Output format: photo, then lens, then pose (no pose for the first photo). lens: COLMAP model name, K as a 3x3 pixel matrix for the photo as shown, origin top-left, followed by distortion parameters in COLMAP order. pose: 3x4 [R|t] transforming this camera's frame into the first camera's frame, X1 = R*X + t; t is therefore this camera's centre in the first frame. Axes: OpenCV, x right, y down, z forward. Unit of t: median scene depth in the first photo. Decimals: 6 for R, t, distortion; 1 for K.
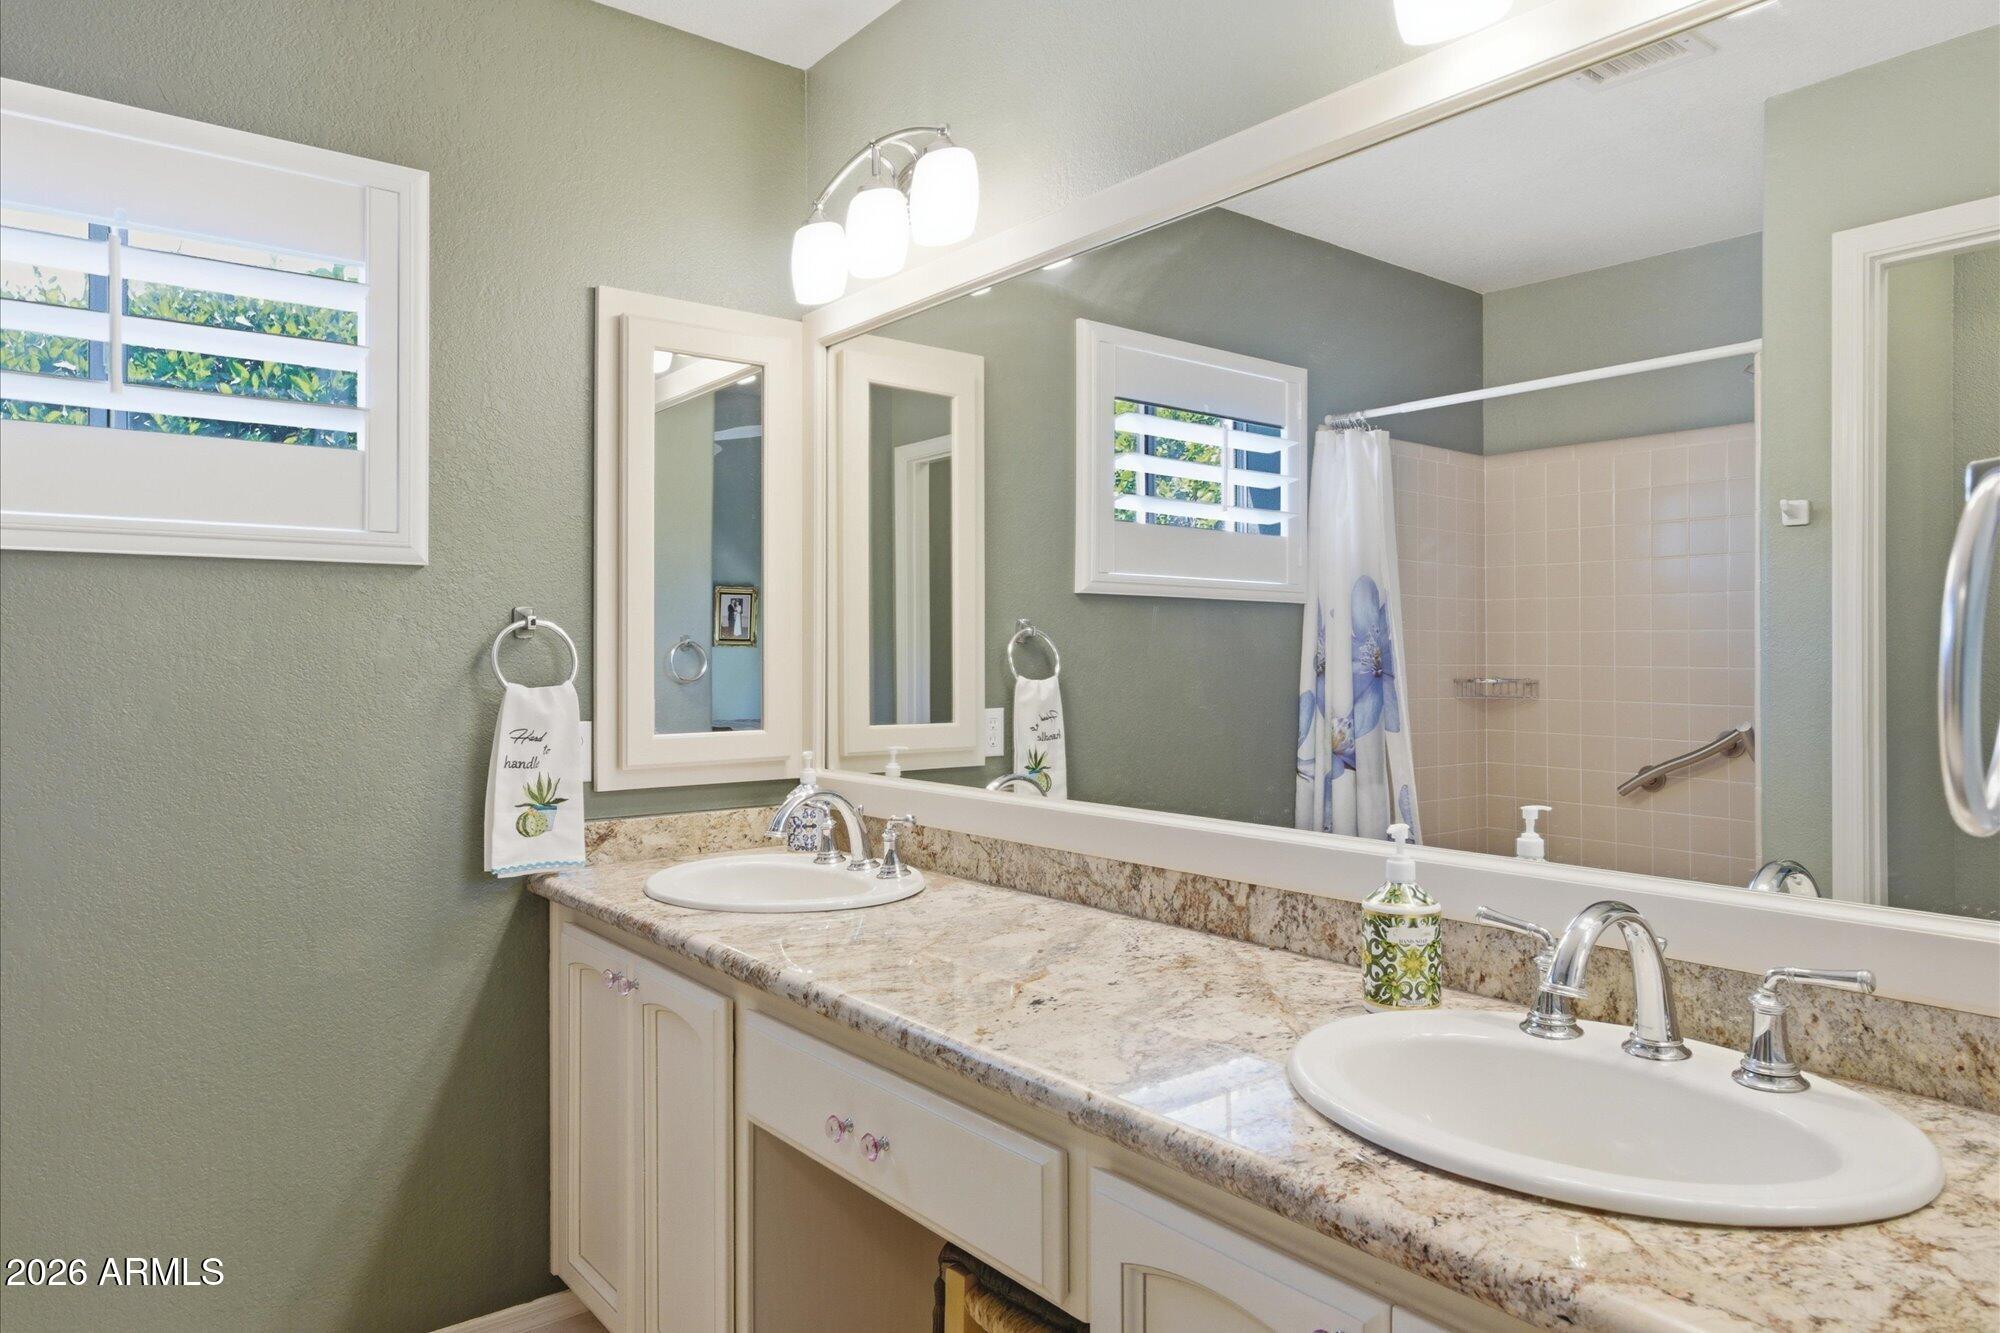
lens RADIAL K [[1277.6, 0, 1008.2], [0, 1277.6, 668.3], [0, 0, 1]] dist [0.002634, -0.001918]
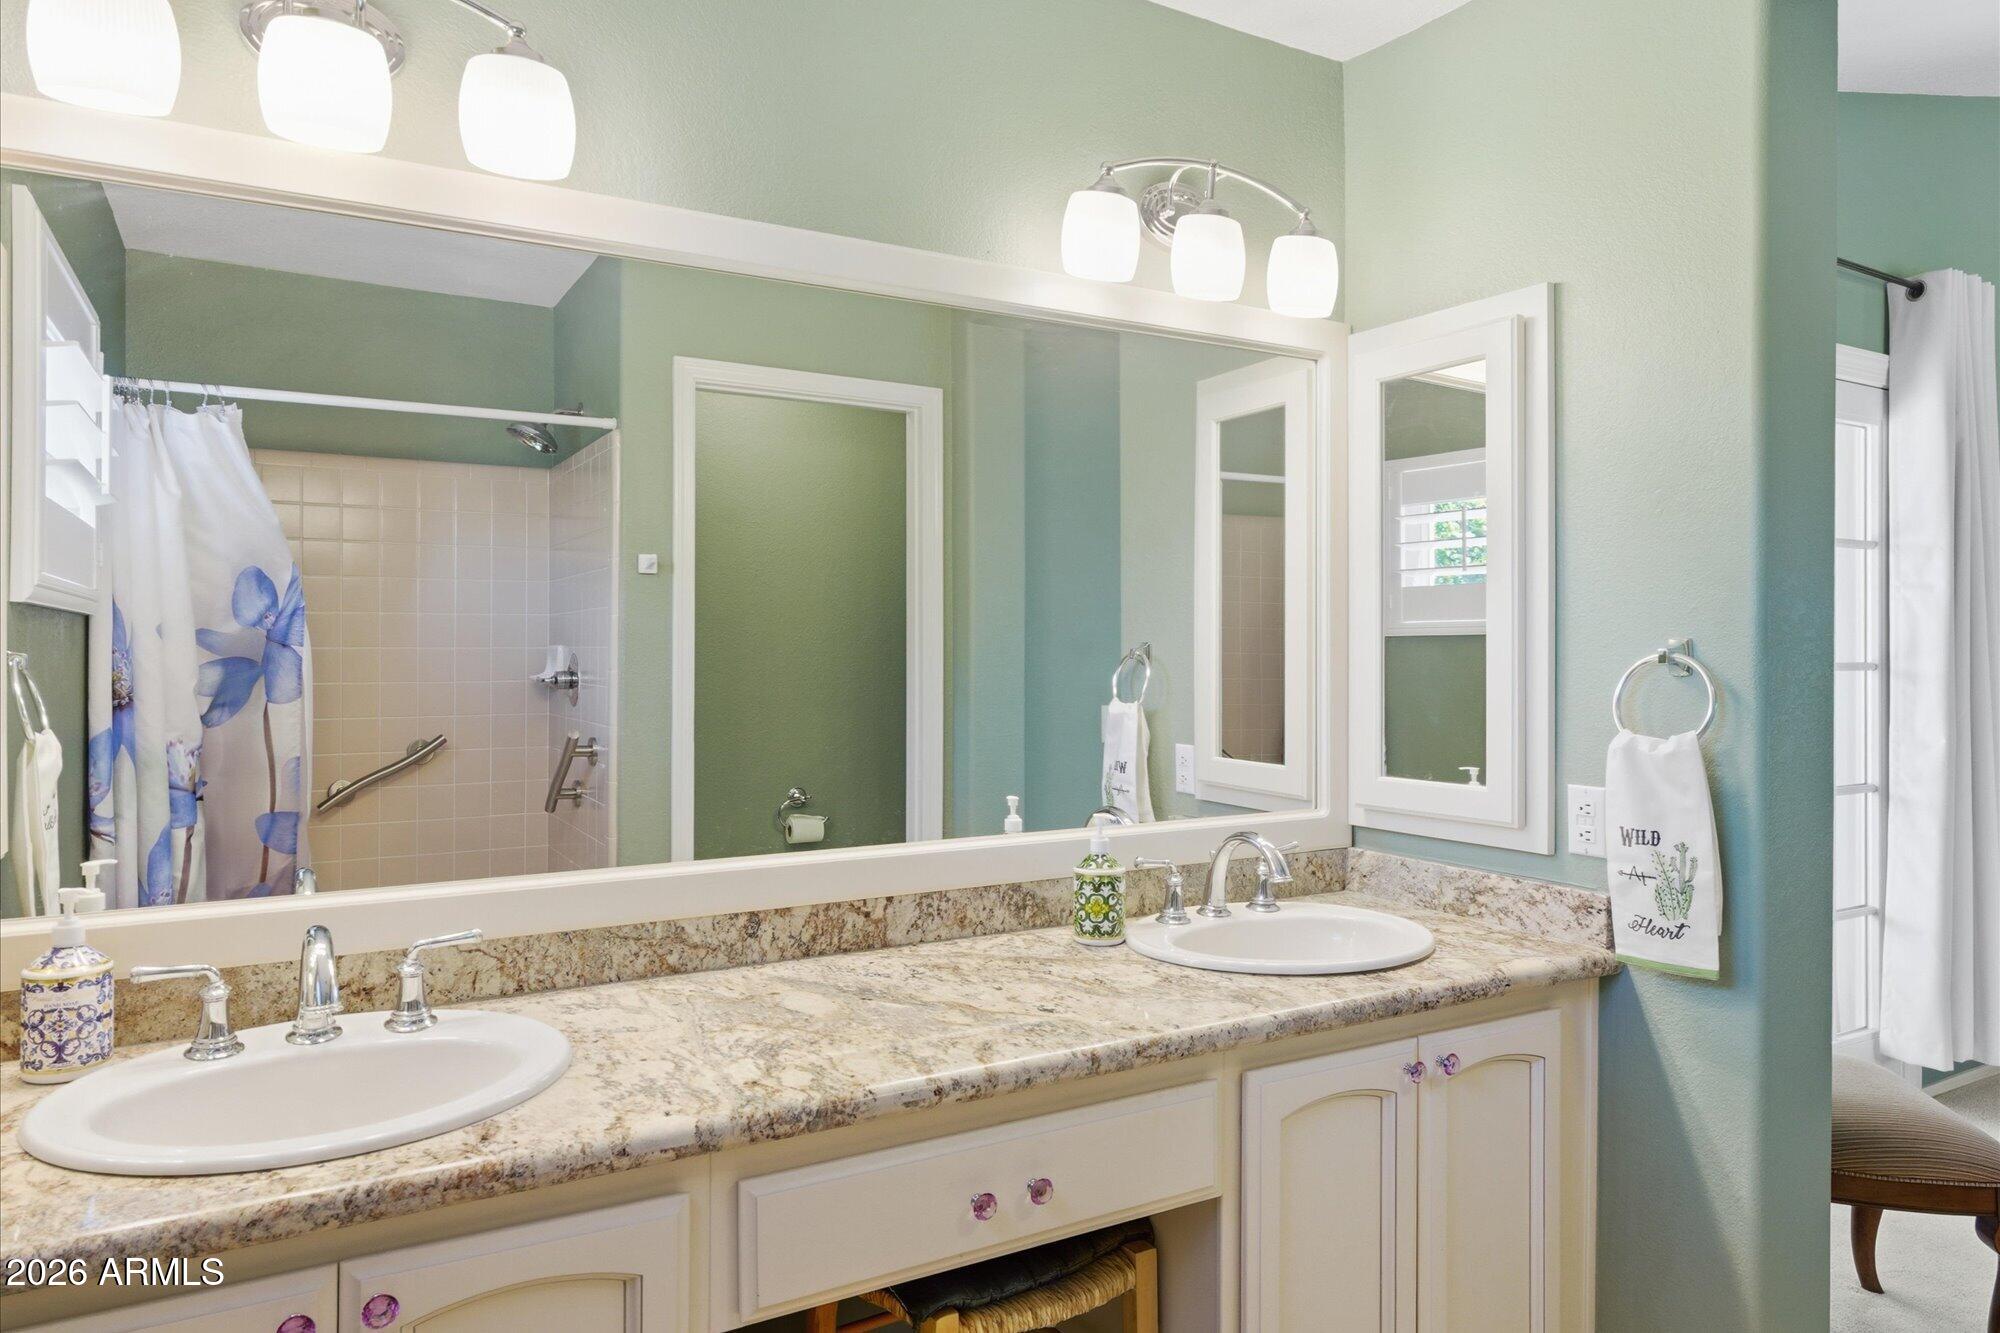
lens RADIAL K [[1277.6, 0, 1007.0], [0, 1277.6, 653.1], [0, 0, 1]] dist [0.002634, -0.001918]
pose [[0.156174, -0.005843, 0.987712, -0.917281], [0.008349, 0.999955, 0.004595, -0.055501], [-0.987694, 0.007529, 0.156215, 0.695220]]
